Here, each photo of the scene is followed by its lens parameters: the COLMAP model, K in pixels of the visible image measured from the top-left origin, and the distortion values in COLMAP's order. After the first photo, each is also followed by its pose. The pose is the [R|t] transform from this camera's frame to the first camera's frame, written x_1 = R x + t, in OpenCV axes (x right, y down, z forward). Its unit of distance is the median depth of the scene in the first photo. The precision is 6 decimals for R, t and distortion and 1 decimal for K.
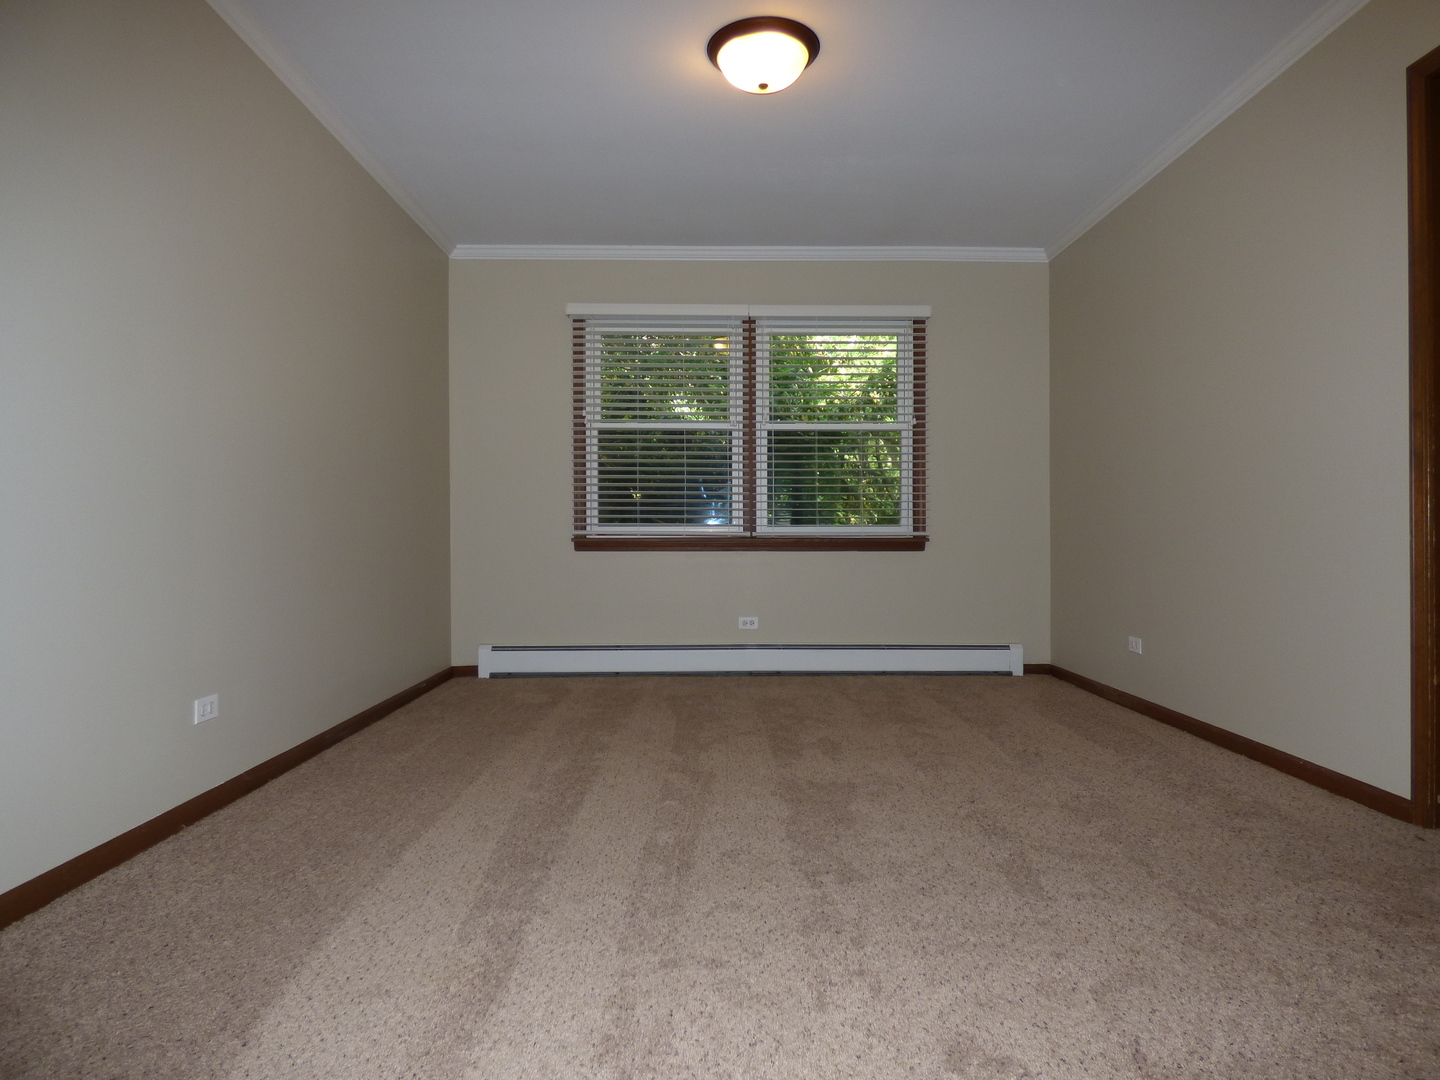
lens RADIAL K [[886.6, 0, 722.3], [0, 886.6, 547.7], [0, 0, 1]] dist [0.000438, 0.001089]
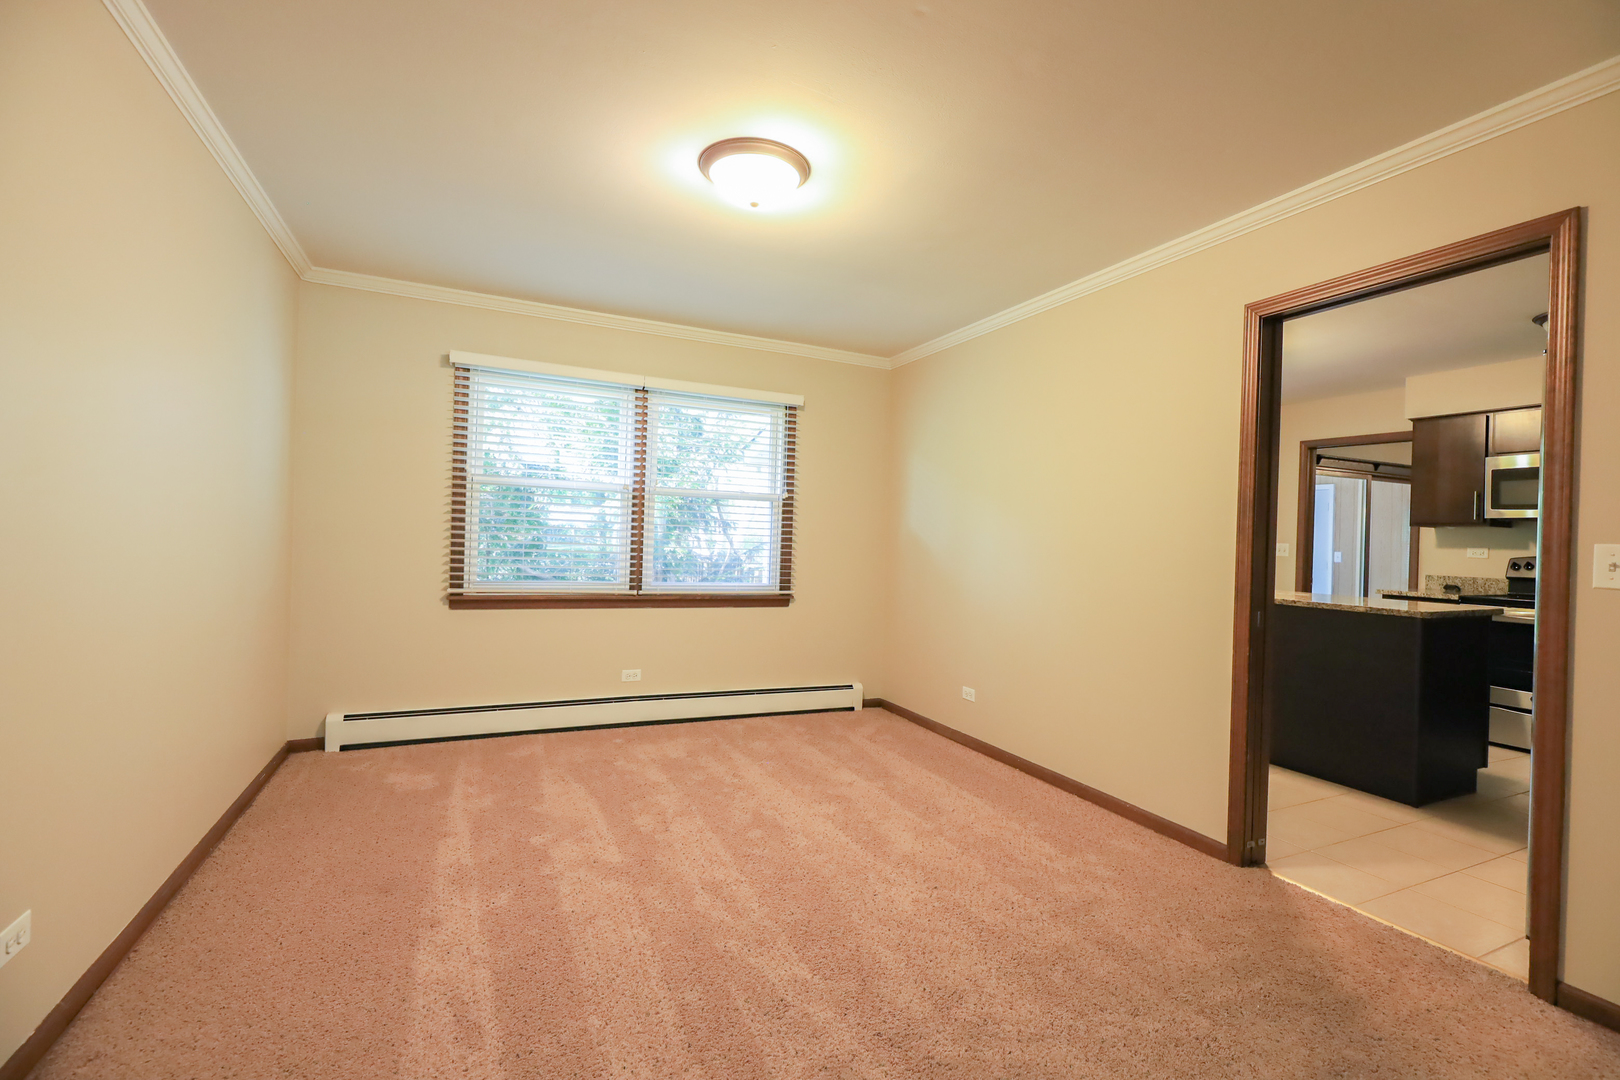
lens RADIAL K [[739.7, 0, 823.6], [0, 739.7, 549.1], [0, 0, 1]] dist [0.001598, -0.001011]
pose [[0.903789, 0.025576, 0.427213, -0.144744], [-0.031613, 0.999475, 0.007043, -0.080433], [-0.426808, -0.019871, 0.904124, 0.112157]]
